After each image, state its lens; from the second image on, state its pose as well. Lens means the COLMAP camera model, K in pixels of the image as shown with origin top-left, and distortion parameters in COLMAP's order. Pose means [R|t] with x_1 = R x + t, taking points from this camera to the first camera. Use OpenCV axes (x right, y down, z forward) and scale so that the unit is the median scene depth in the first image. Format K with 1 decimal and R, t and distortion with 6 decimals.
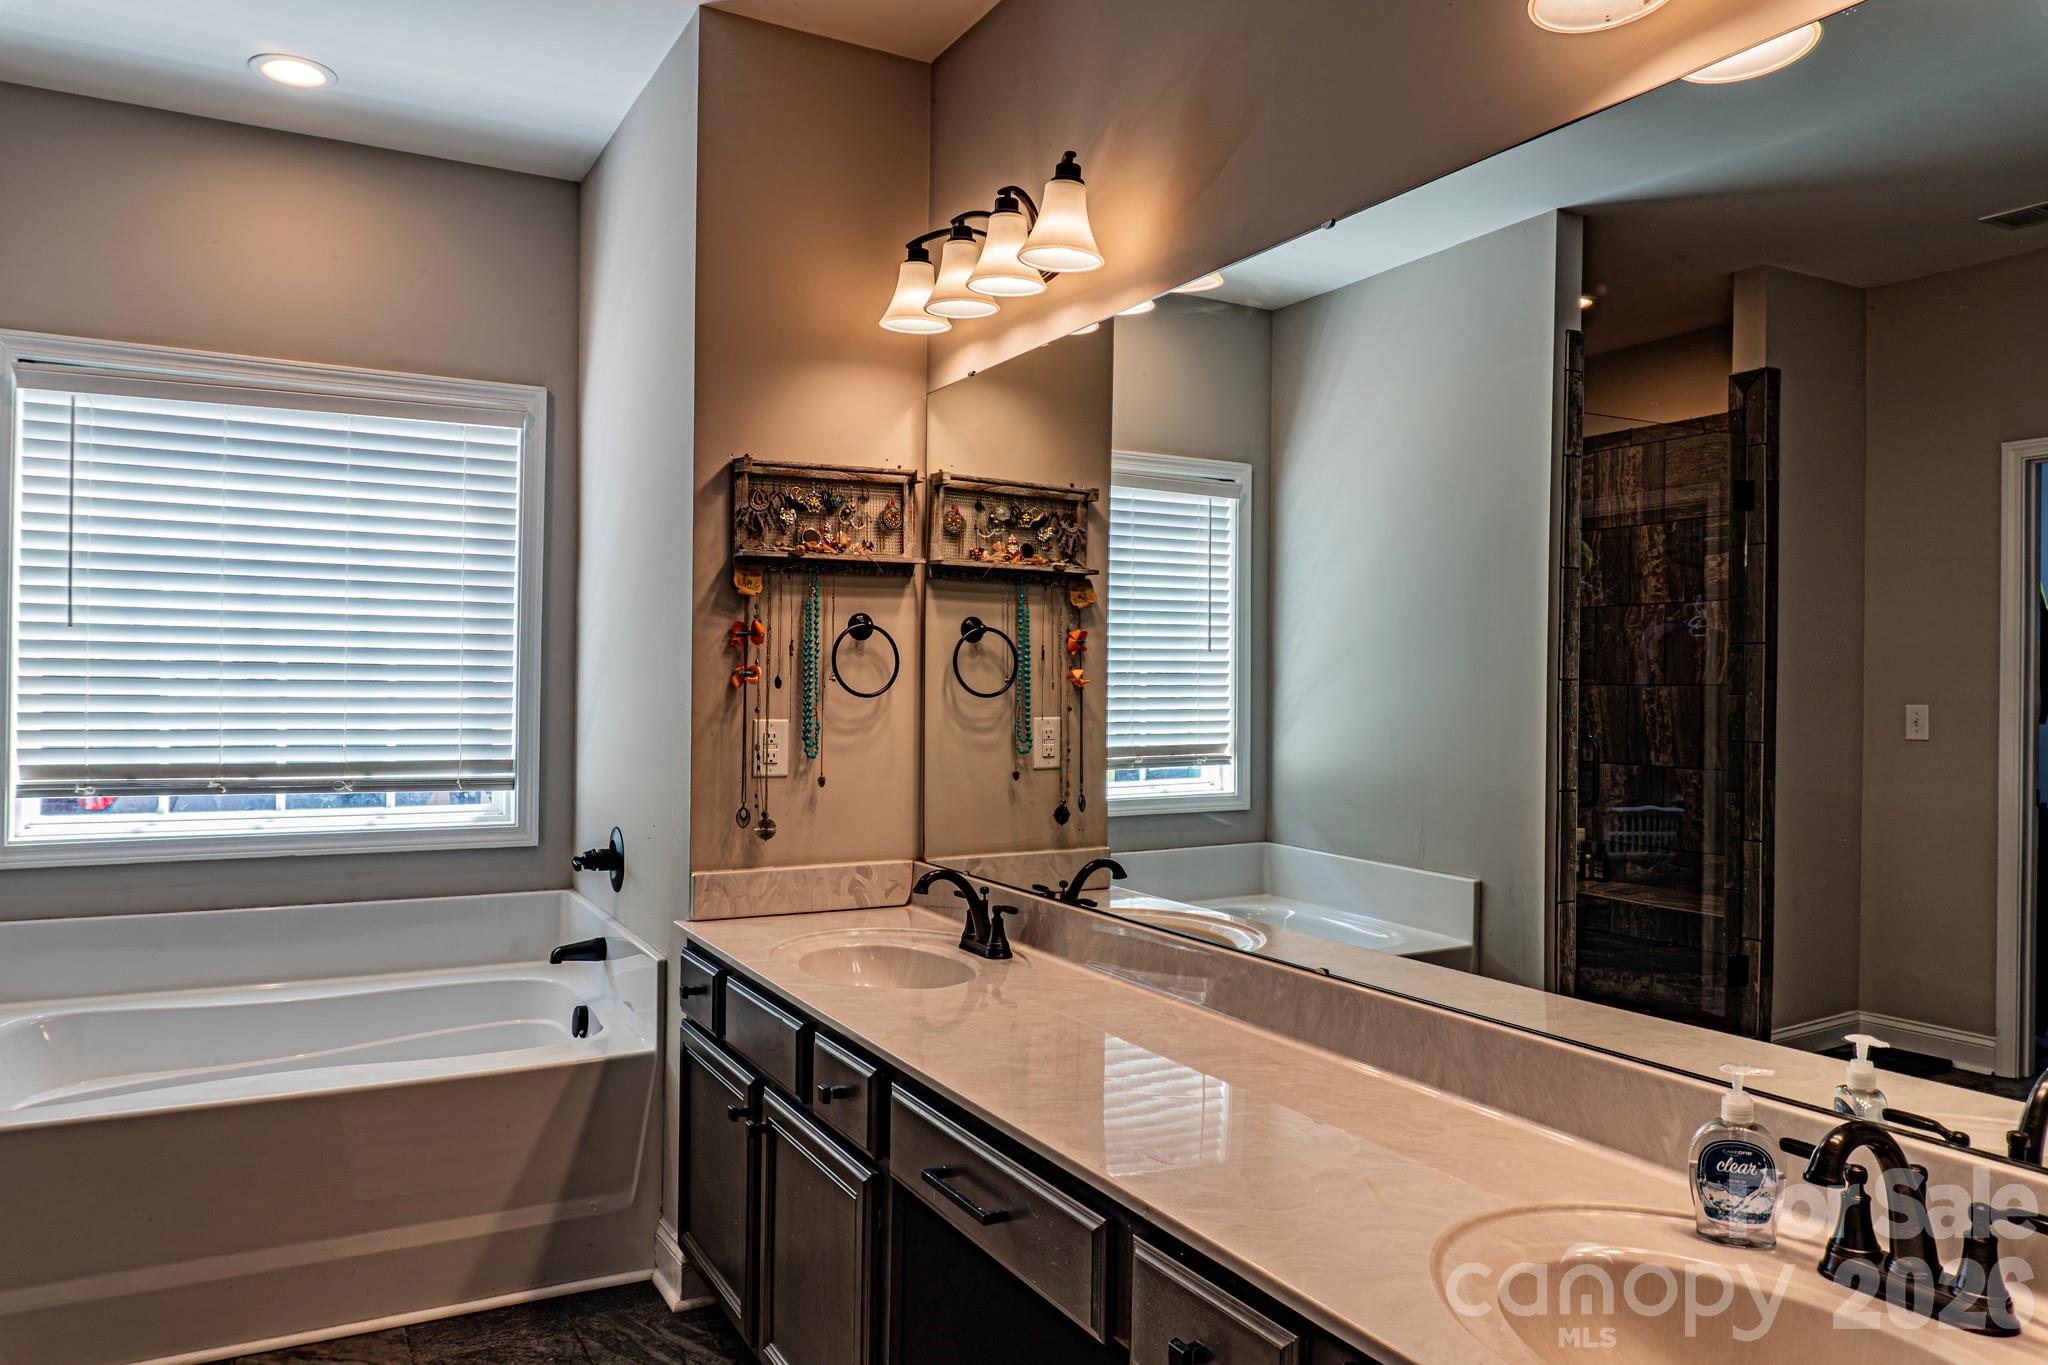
lens RADIAL K [[1359.6, 0, 1024.0], [0, 1359.6, 682.5], [0, 0, 1]] dist [-0.019168, -0.002226]
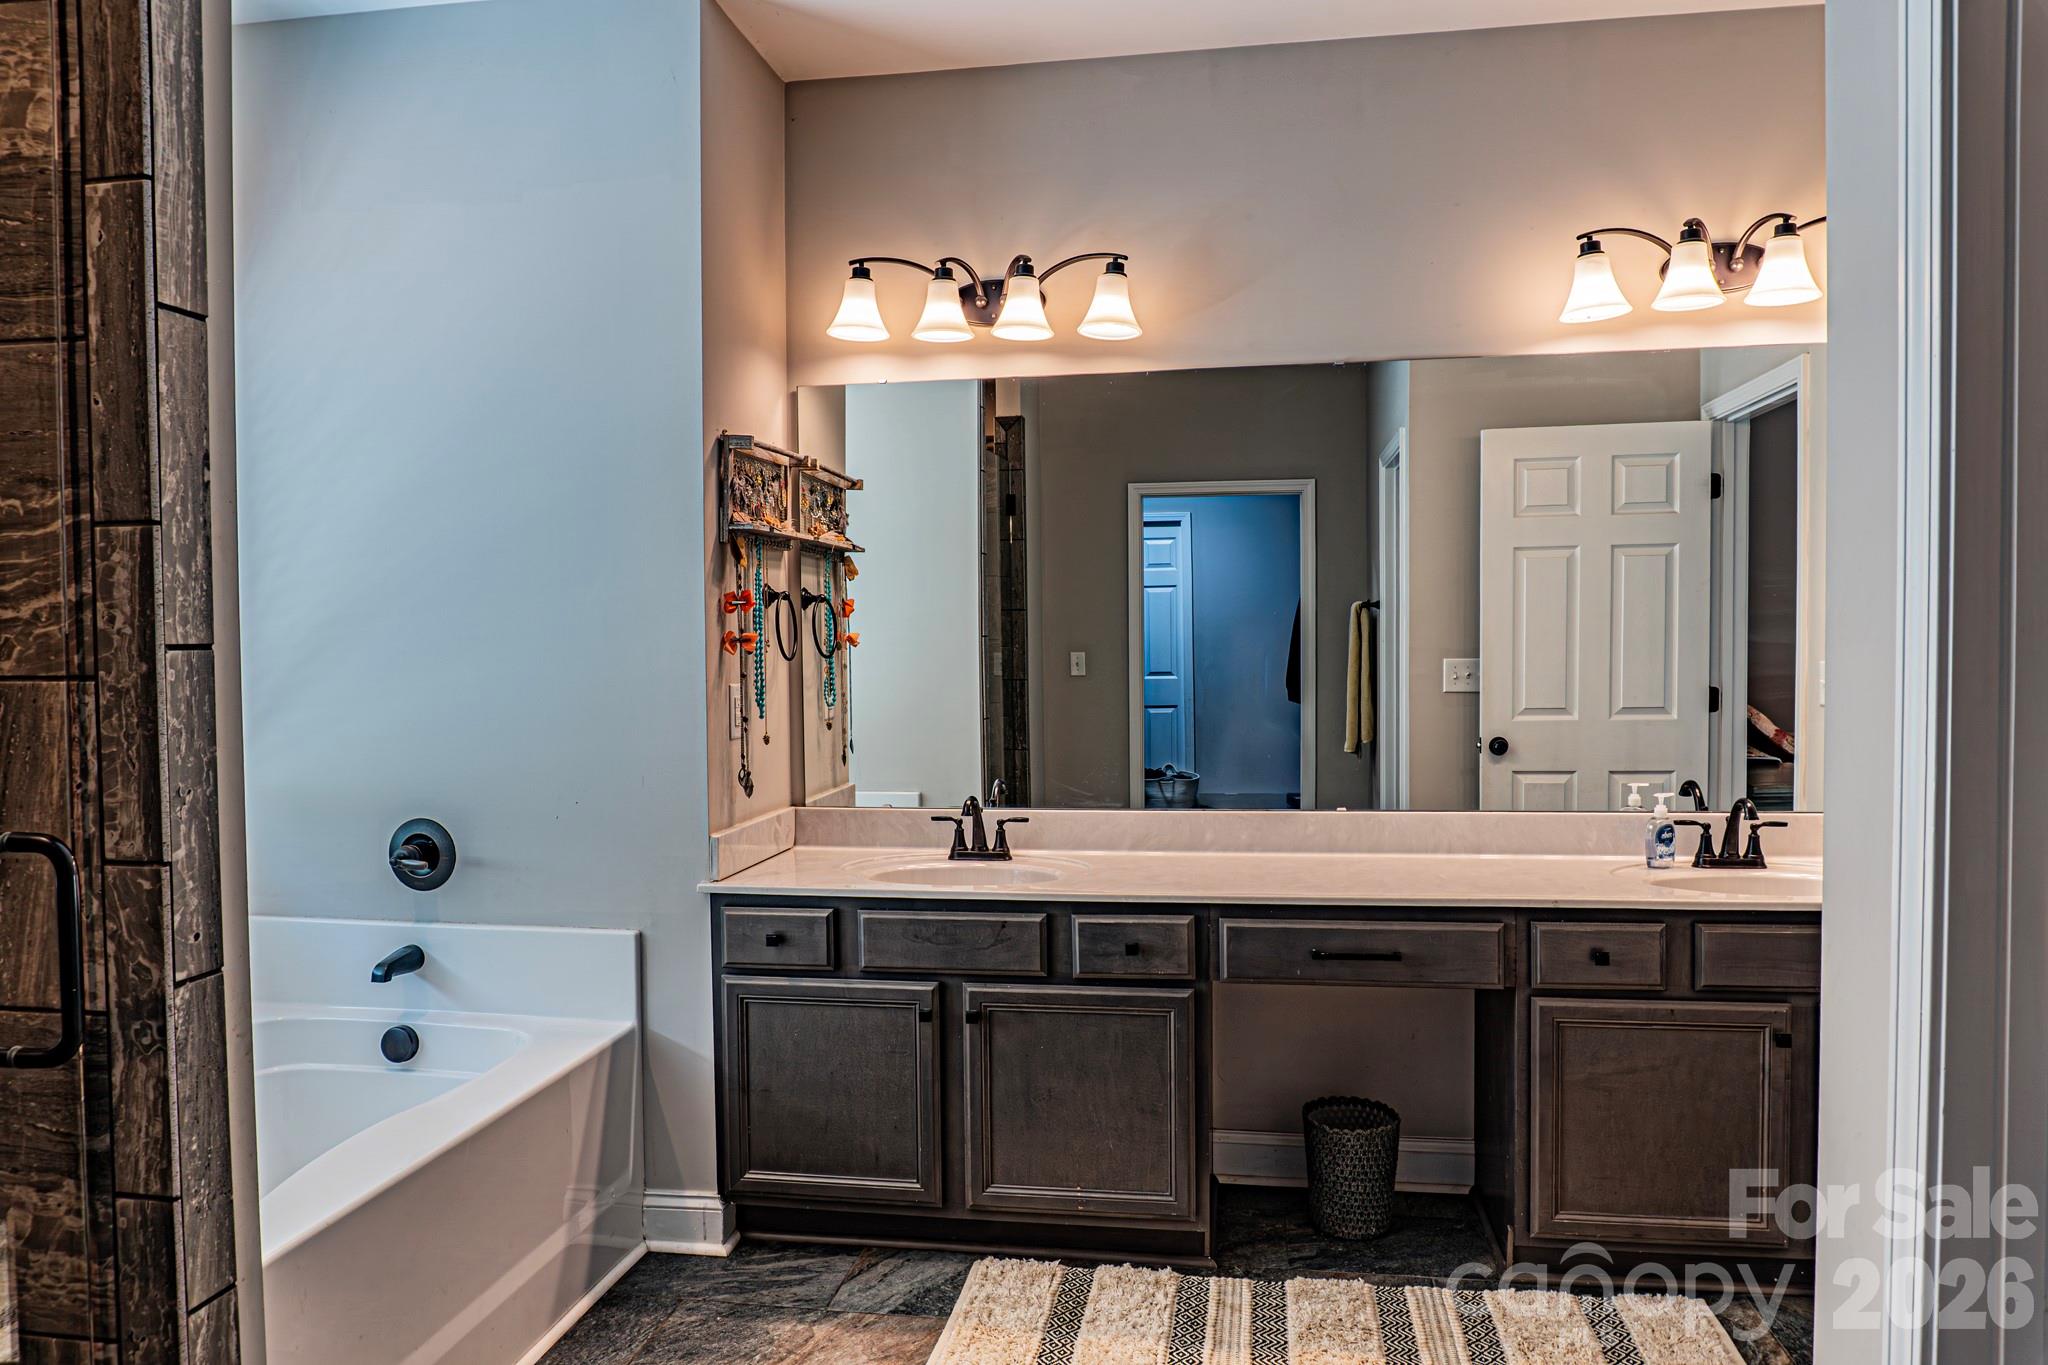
lens RADIAL K [[1359.6, 0, 1024.0], [0, 1359.6, 682.5], [0, 0, 1]] dist [-0.019168, -0.002226]
pose [[0.614885, -0.035093, 0.787835, -0.892279], [0.009725, 0.999271, 0.036921, -0.010133], [-0.788557, -0.015041, 0.614778, 0.181322]]
